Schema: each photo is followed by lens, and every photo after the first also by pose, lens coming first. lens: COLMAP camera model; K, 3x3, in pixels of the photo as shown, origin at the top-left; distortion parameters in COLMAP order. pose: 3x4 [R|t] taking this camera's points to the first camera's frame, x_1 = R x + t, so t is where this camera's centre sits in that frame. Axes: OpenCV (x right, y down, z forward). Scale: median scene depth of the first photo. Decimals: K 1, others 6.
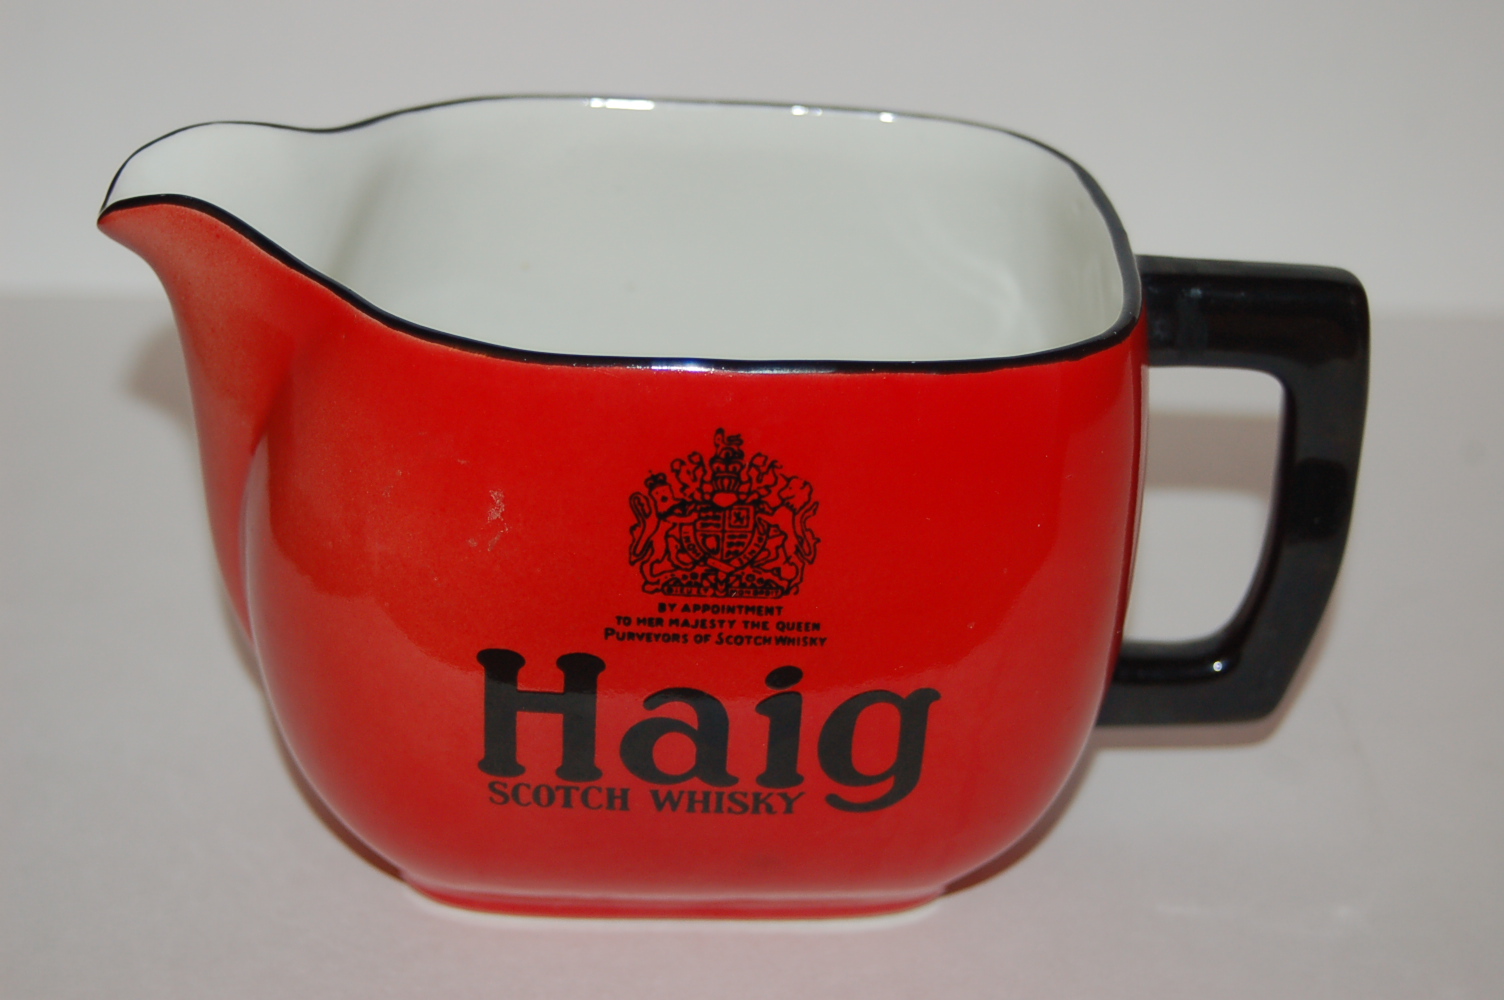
lens RADIAL K [[3145.3, 0, 752.0], [0, 3145.3, 500.0], [0, 0, 1]] dist [-0.076183, -0.179930]
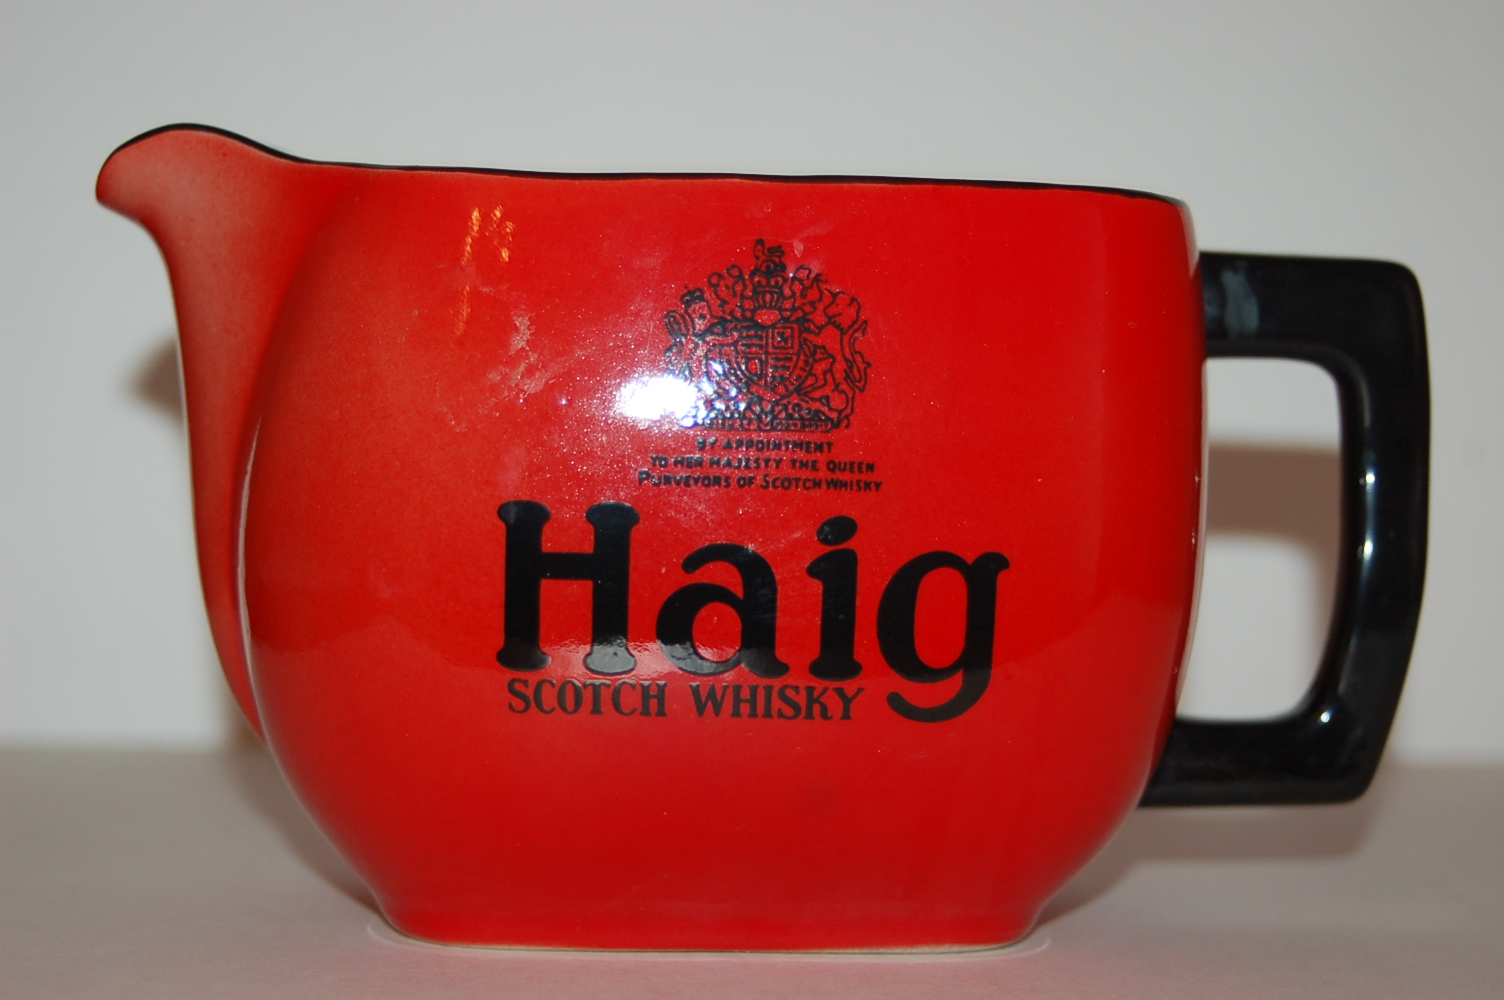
lens RADIAL K [[3145.3, 0, 752.0], [0, 3145.3, 500.0], [0, 0, 1]] dist [-0.076183, -0.179930]
pose [[0.999111, -0.023693, 0.034857, -0.046319], [0.036408, 0.901816, -0.430583, 0.443987], [-0.021233, 0.431470, 0.901878, 0.182595]]
